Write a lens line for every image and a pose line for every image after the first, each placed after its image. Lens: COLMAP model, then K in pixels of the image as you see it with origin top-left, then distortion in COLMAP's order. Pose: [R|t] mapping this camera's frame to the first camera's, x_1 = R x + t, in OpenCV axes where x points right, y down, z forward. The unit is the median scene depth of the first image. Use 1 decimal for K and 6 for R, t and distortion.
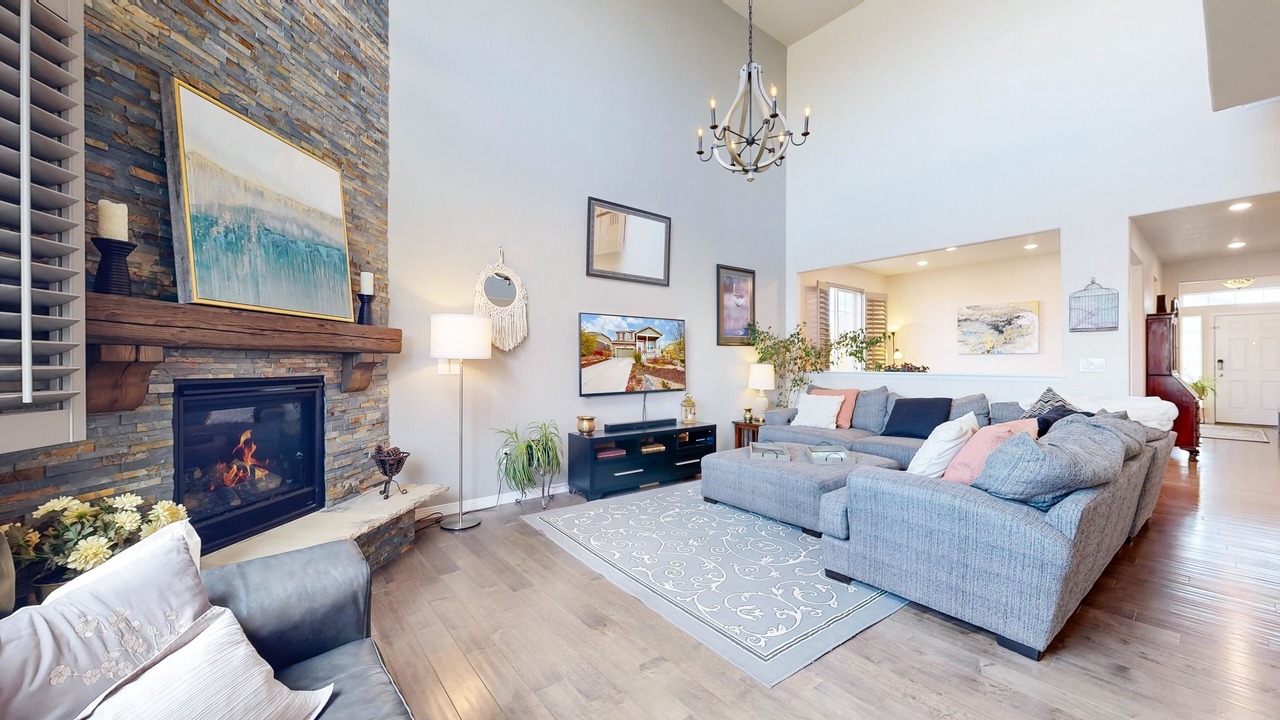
lens RADIAL K [[467.0, 0, 642.9], [0, 467.0, 362.9], [0, 0, 1]] dist [0.000362, -0.000170]
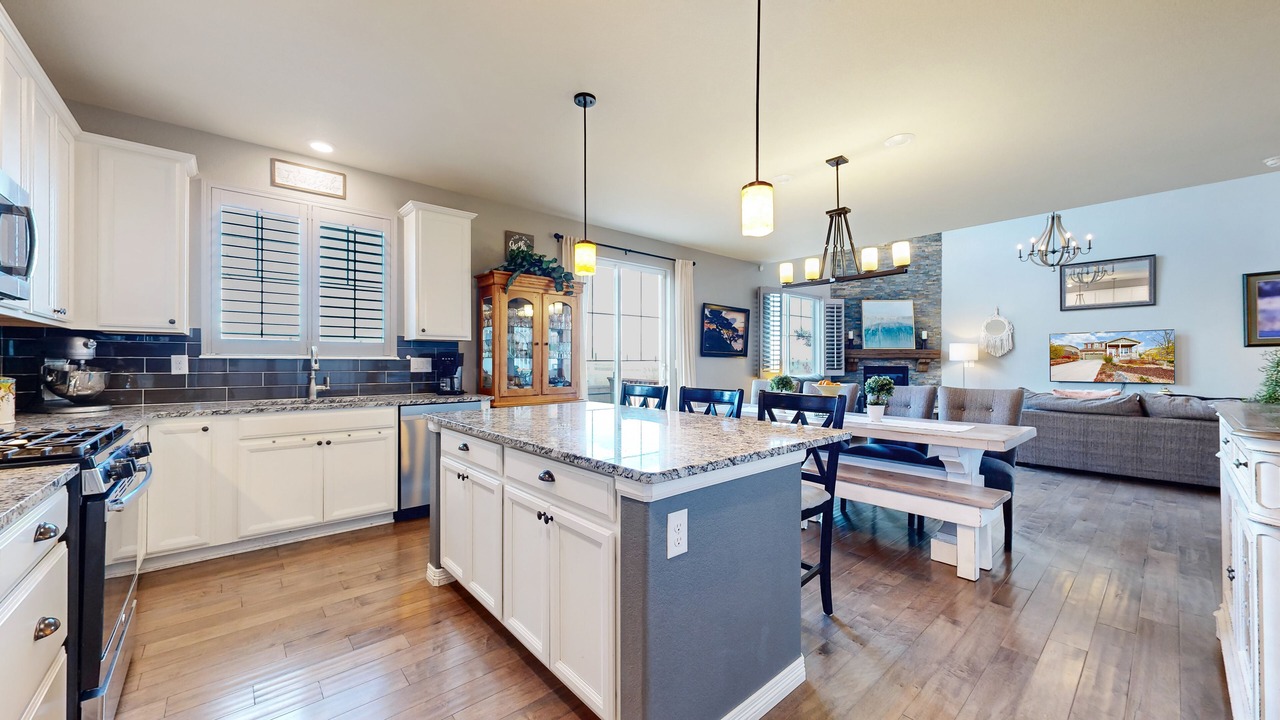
lens RADIAL K [[470.2, 0, 639.2], [0, 470.2, 361.2], [0, 0, 1]] dist [-0.000419, -0.000303]
pose [[0.044070, -0.001590, -0.999027, 1.514733], [-0.004220, 0.999990, -0.001777, 0.003454], [0.999020, 0.004295, 0.044063, -0.600733]]
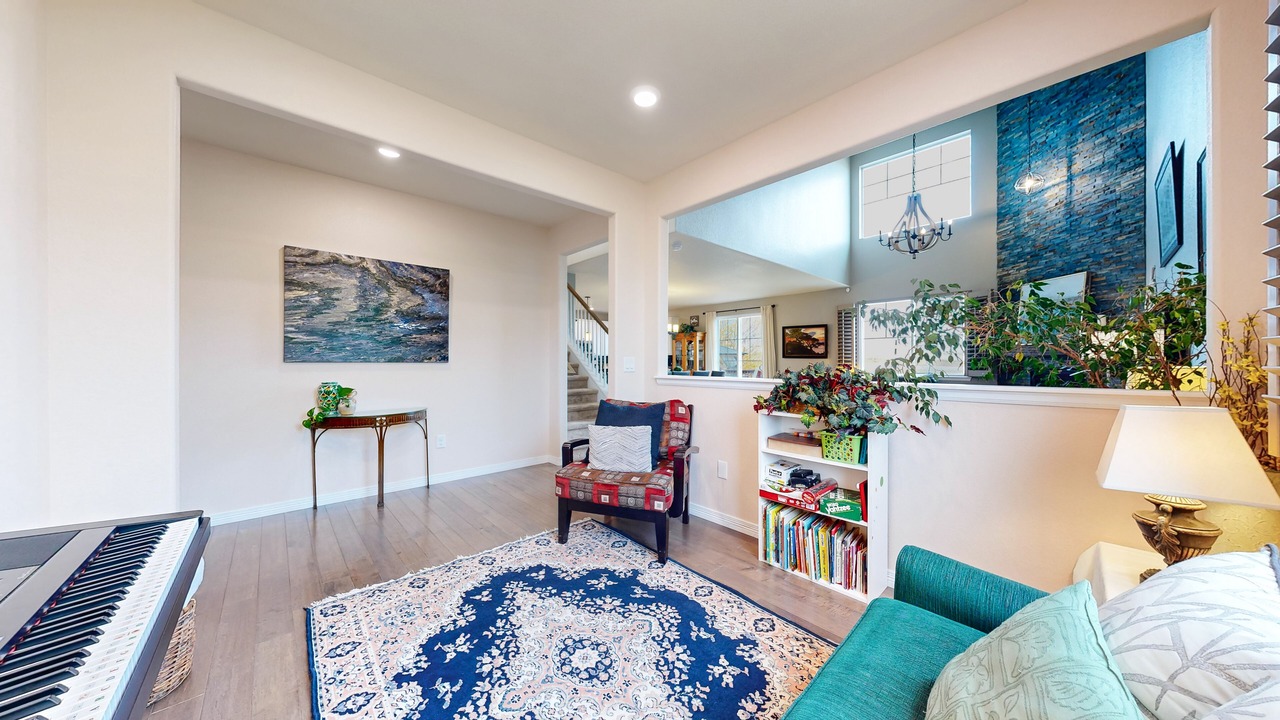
lens RADIAL K [[405.1, 0, 640.0], [0, 405.1, 360.0], [0, 0, 1]] dist [0.000024, -0.000016]
pose [[-0.998205, -0.000746, -0.059878, 0.949920], [-0.000786, 0.999999, 0.000639, -0.005609], [0.059877, 0.000685, -0.998206, 1.730280]]
